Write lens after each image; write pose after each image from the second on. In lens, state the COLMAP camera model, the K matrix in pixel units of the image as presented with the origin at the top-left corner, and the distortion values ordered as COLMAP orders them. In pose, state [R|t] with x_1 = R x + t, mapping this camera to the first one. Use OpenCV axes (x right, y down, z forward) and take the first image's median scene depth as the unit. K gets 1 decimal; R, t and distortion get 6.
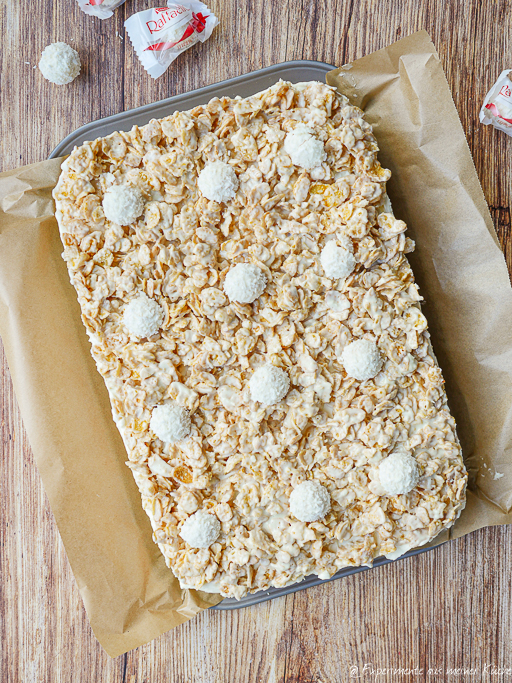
lens RADIAL K [[1010.2, 0, 256.0], [0, 1010.2, 341.5], [0, 0, 1]] dist [0.000023, -0.001029]
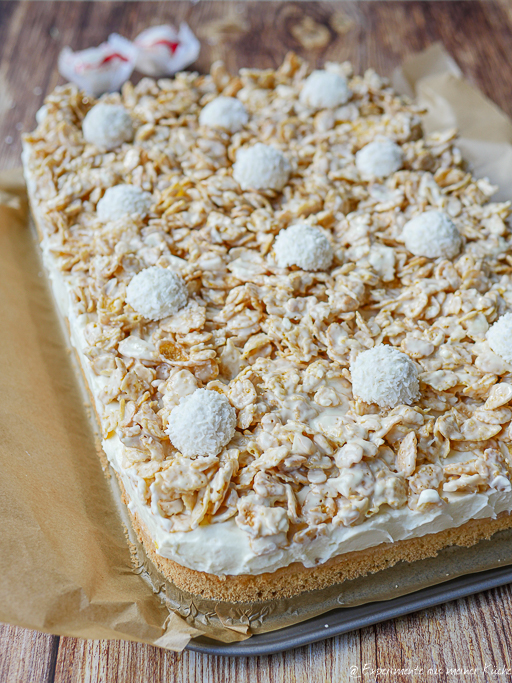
lens RADIAL K [[1010.2, 0, 256.0], [0, 1010.2, 341.5], [0, 0, 1]] dist [0.000023, -0.001029]
pose [[0.999339, -0.021965, 0.028969, -0.040002], [0.036237, 0.665738, -0.745305, 0.590458], [-0.002915, 0.745862, 0.666094, 0.584086]]
